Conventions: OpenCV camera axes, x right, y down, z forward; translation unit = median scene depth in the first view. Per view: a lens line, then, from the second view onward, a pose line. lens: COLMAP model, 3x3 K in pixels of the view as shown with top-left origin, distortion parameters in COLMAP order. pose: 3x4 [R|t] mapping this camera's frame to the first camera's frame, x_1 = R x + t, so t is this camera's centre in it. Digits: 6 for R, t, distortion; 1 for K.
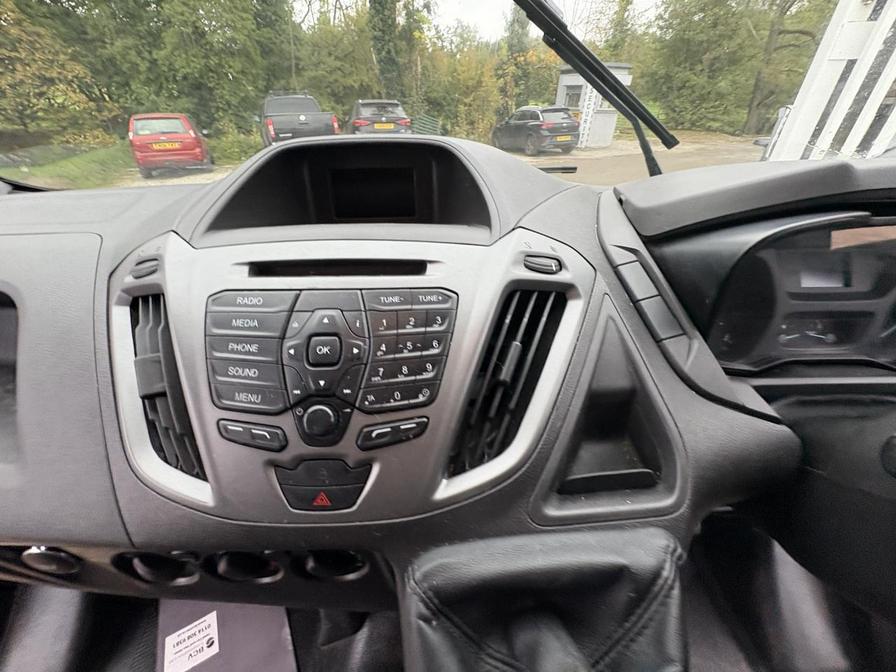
lens RADIAL K [[357.1, 0, 447.9], [0, 357.1, 334.8], [0, 0, 1]] dist [0.000694, -0.000263]
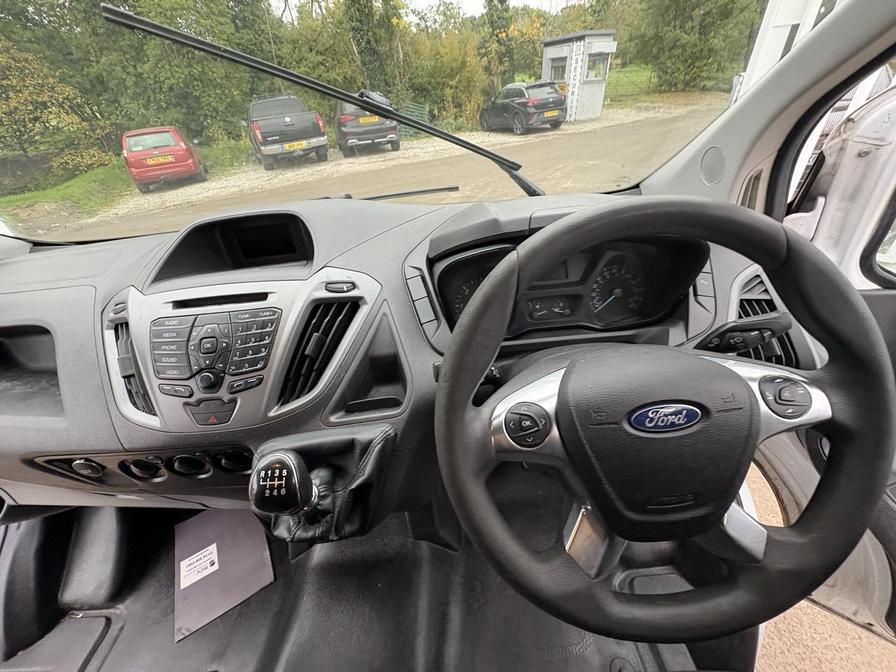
lens RADIAL K [[356.3, 0, 447.9], [0, 356.3, 335.1], [0, 0, 1]] dist [-0.000238, -0.000175]
pose [[0.996470, -0.079403, -0.027253, 0.017248], [0.080398, 0.996054, 0.037584, 0.000306], [0.024161, -0.039643, 0.998922, -0.015545]]
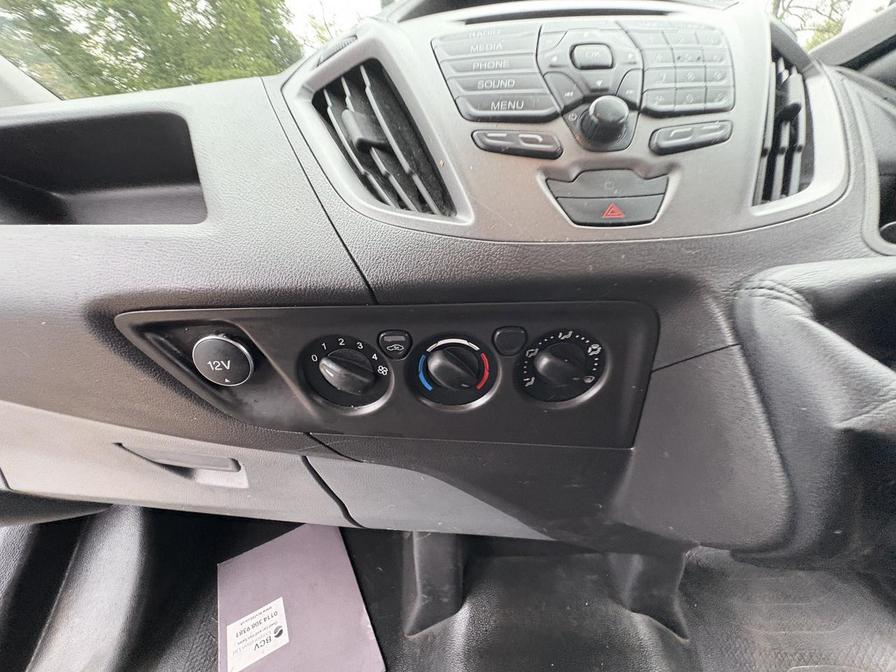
lens RADIAL K [[356.3, 0, 447.9], [0, 356.3, 335.1], [0, 0, 1]] dist [-0.000238, -0.000175]
pose [[0.999495, -0.015793, -0.027563, -0.011233], [0.012360, 0.992631, -0.120541, 0.013201], [0.029263, 0.120139, 0.992326, 0.003971]]
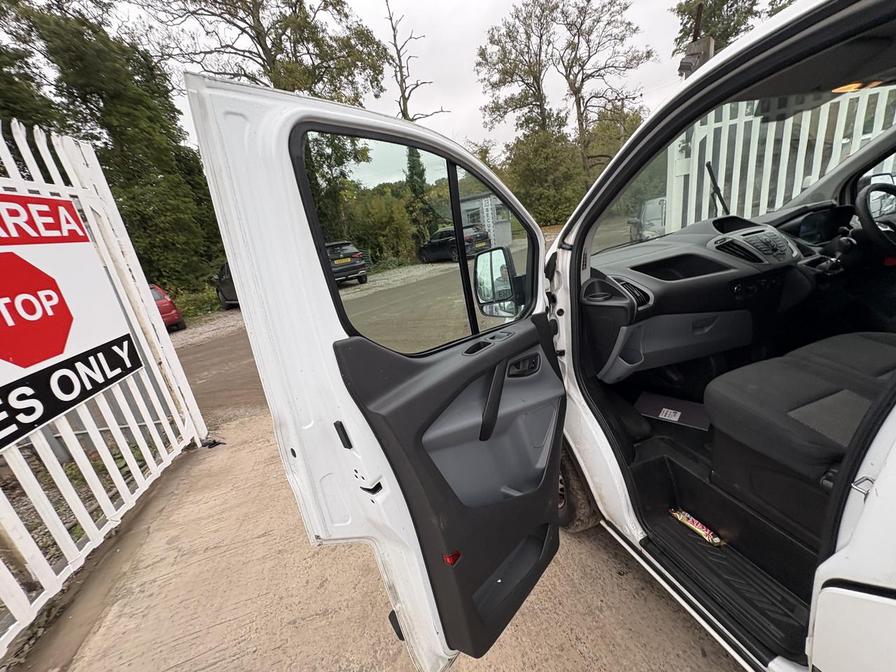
lens RADIAL K [[354.9, 0, 448.2], [0, 354.9, 337.4], [0, 0, 1]] dist [0.000055, -0.000554]
pose [[0.946363, -0.228882, 0.228059, -0.134633], [0.283674, 0.926478, -0.247323, 0.029766], [-0.154684, 0.298751, 0.941712, -0.063104]]
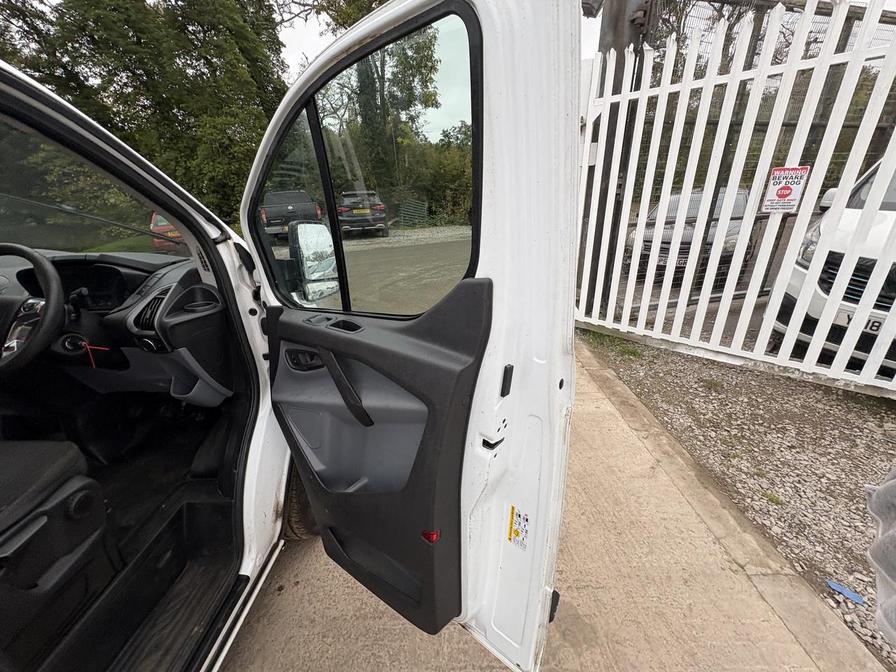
lens RADIAL K [[355.5, 0, 448.0], [0, 355.5, 336.0], [0, 0, 1]] dist [0.000160, -0.000086]
pose [[0.998553, -0.017908, -0.050714, 0.125106], [0.008701, 0.984307, -0.176250, 0.026711], [0.053074, 0.175554, 0.983038, -0.056354]]
